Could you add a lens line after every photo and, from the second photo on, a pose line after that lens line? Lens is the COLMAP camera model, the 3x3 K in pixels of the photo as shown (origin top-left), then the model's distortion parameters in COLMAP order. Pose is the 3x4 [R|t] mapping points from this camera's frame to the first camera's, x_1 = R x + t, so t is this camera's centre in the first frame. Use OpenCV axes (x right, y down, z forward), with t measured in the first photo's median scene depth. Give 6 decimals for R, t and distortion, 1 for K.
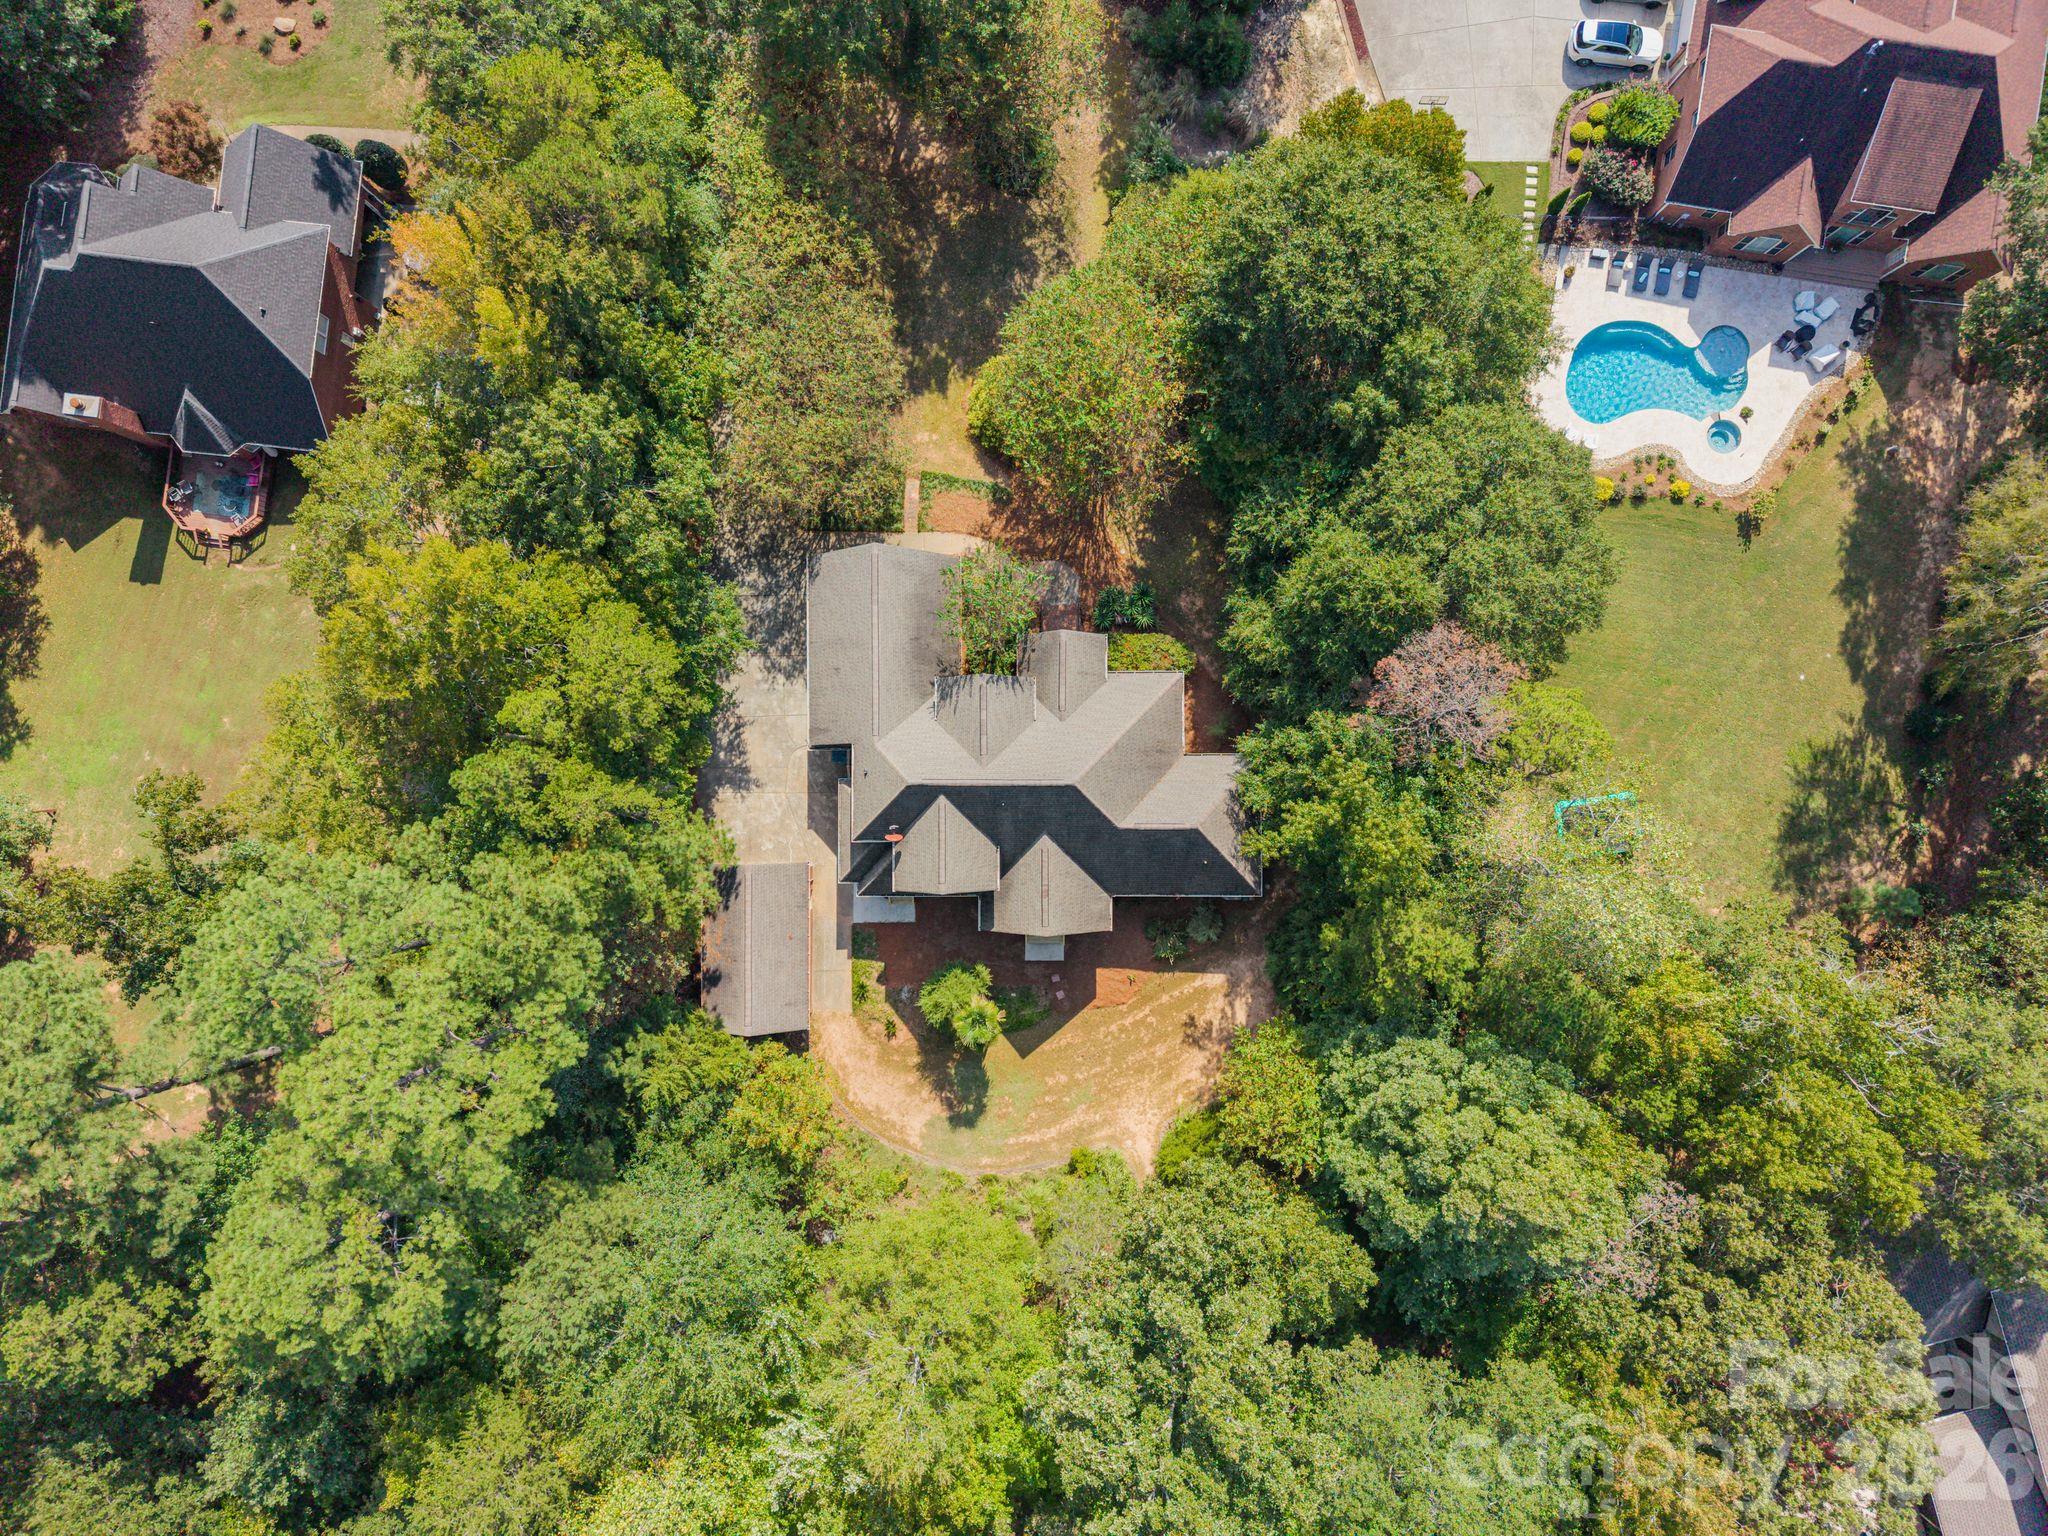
lens RADIAL K [[1376.7, 0, 1020.9], [0, 1376.7, 782.3], [0, 0, 1]] dist [-0.004621, -0.003235]
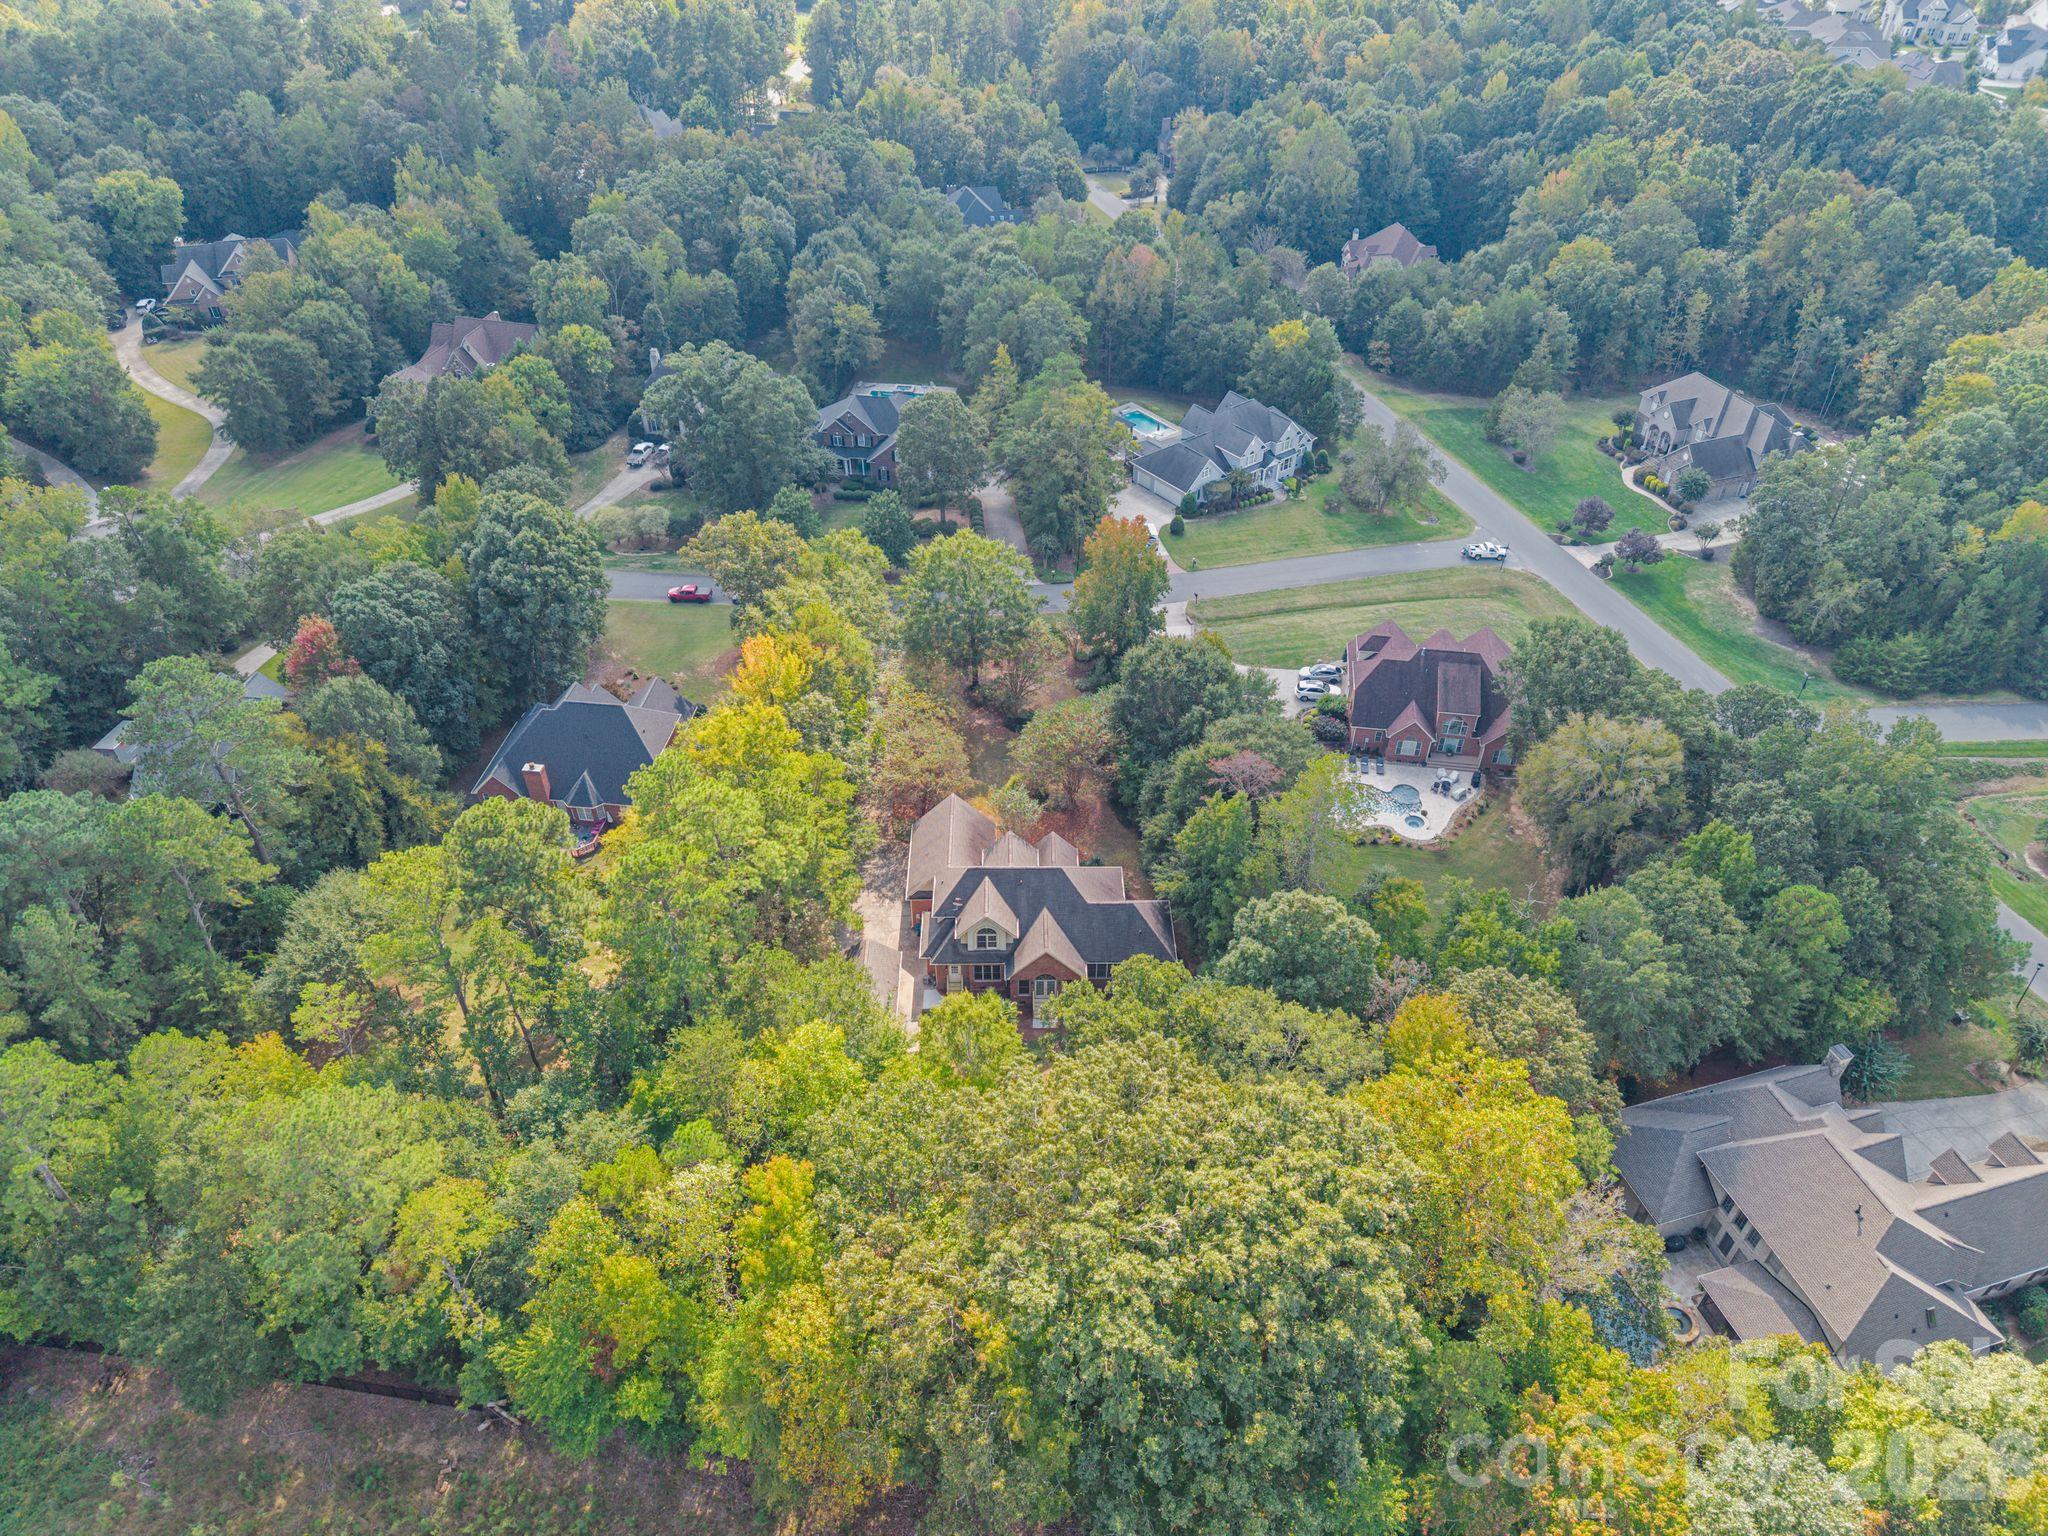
lens RADIAL K [[1376.7, 0, 1015.5], [0, 1376.7, 756.1], [0, 0, 1]] dist [-0.004621, -0.003235]
pose [[0.999871, 0.013474, 0.008719, -0.033859], [-0.001851, 0.636457, -0.771310, 1.128043], [-0.015942, 0.771195, 0.636400, -0.223267]]
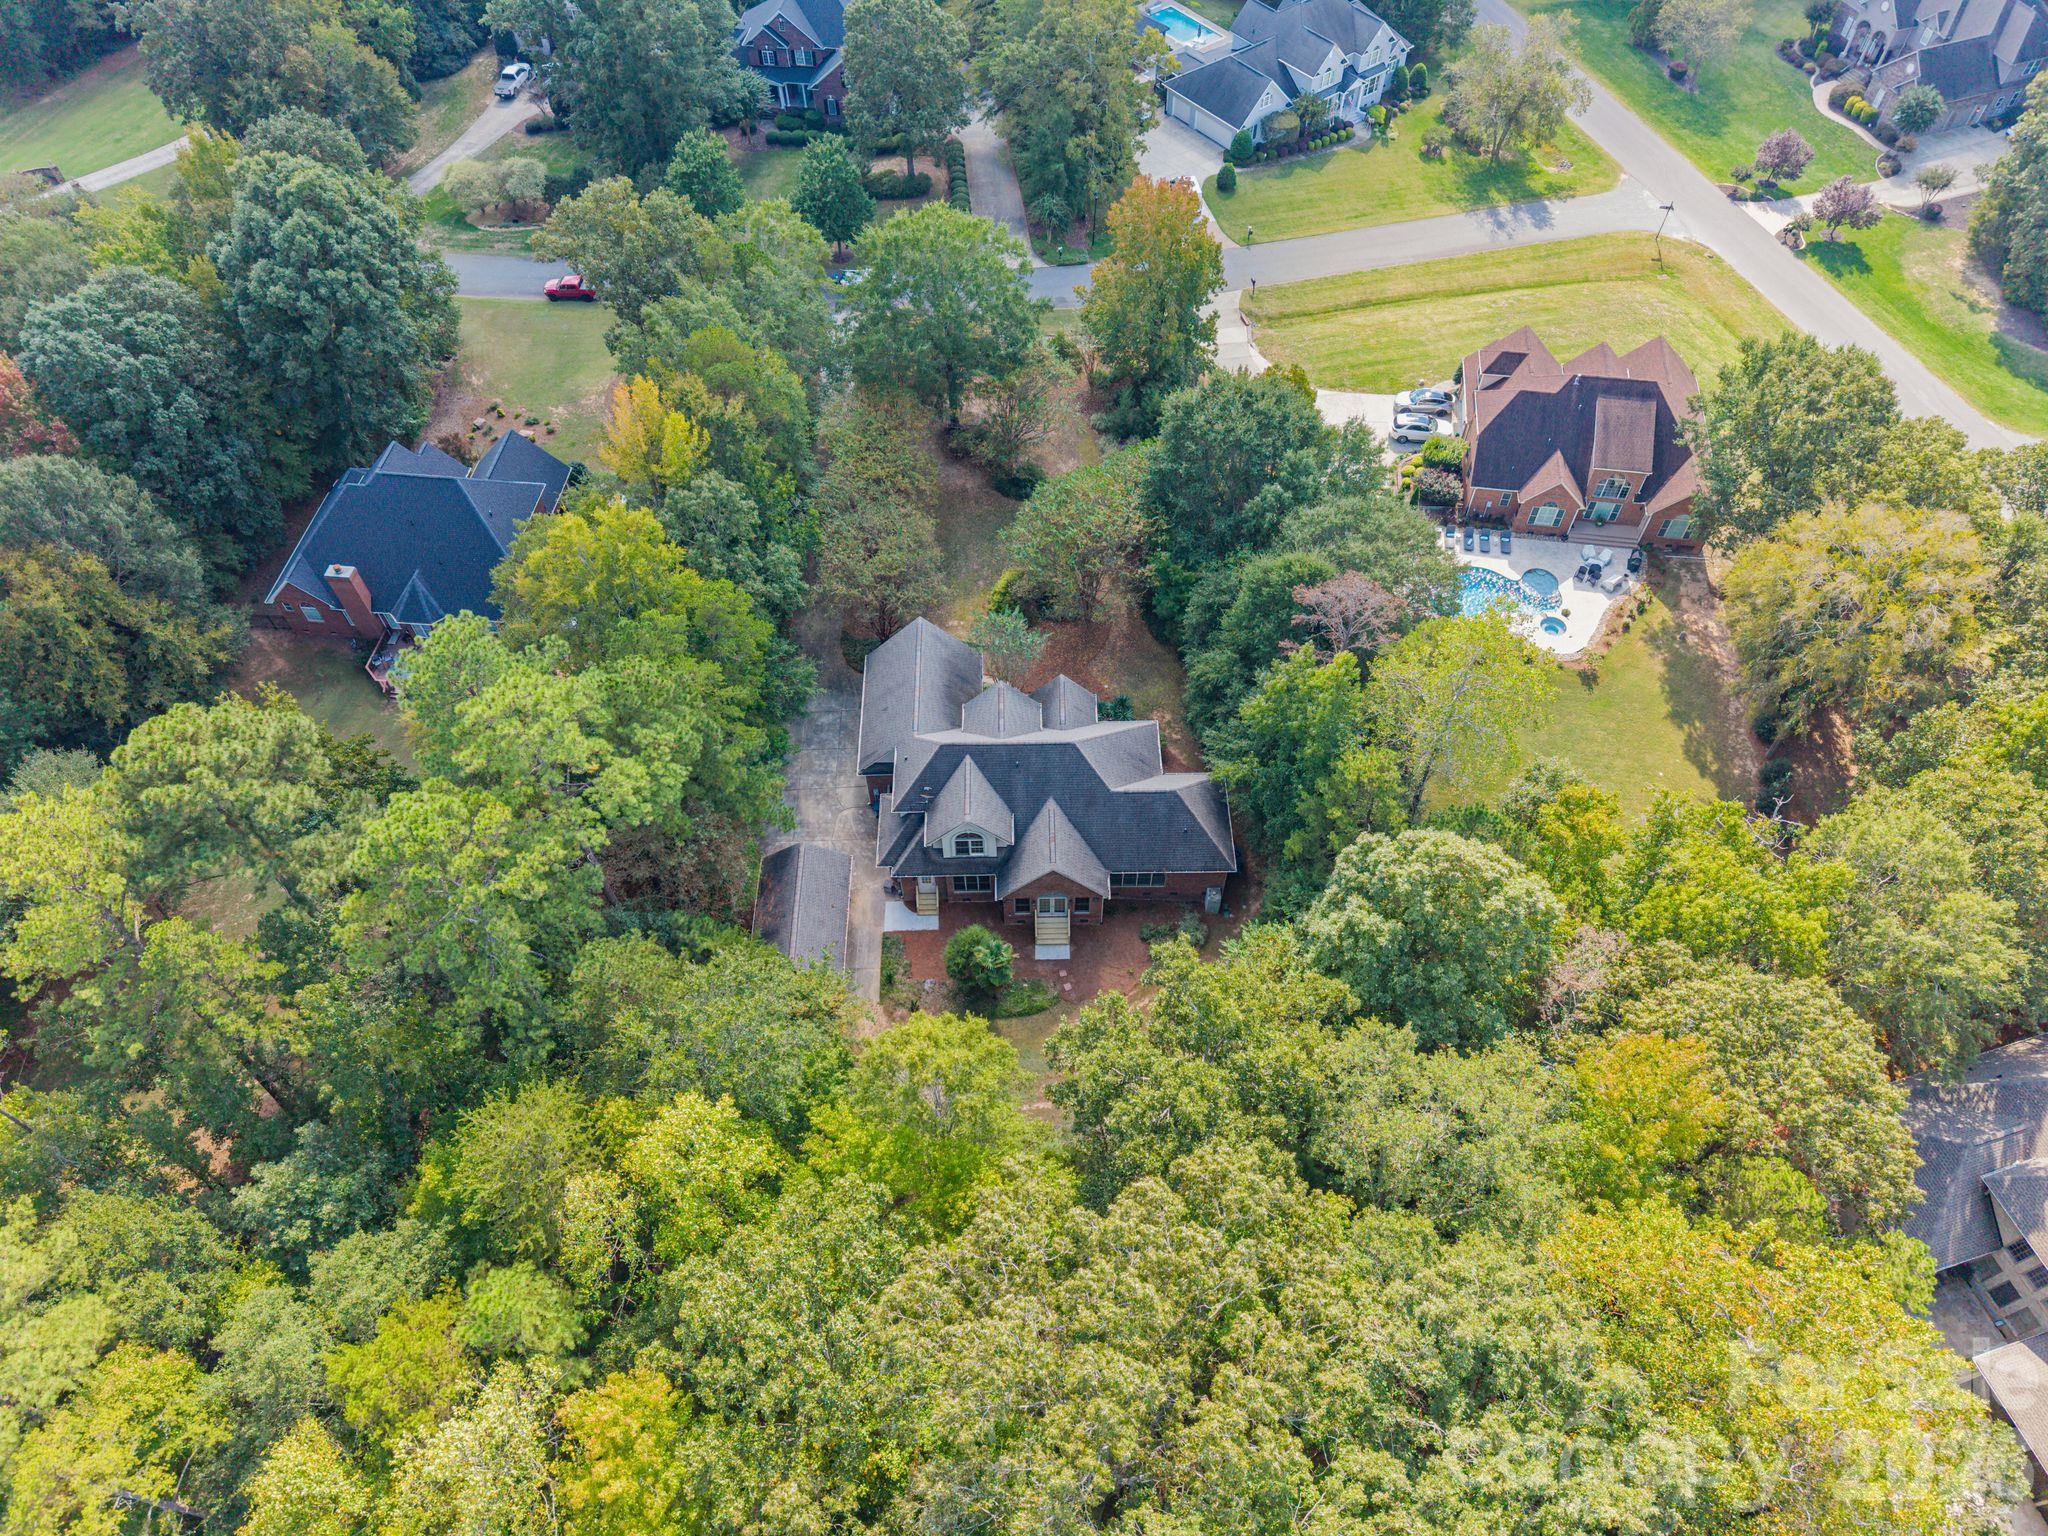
lens RADIAL K [[1376.7, 0, 1024.1], [0, 1376.7, 774.1], [0, 0, 1]] dist [-0.004621, -0.003235]
pose [[0.999938, -0.001425, 0.011008, -0.018089], [0.007533, 0.815499, -0.578709, 0.652689], [-0.008152, 0.578757, 0.815460, -0.003297]]
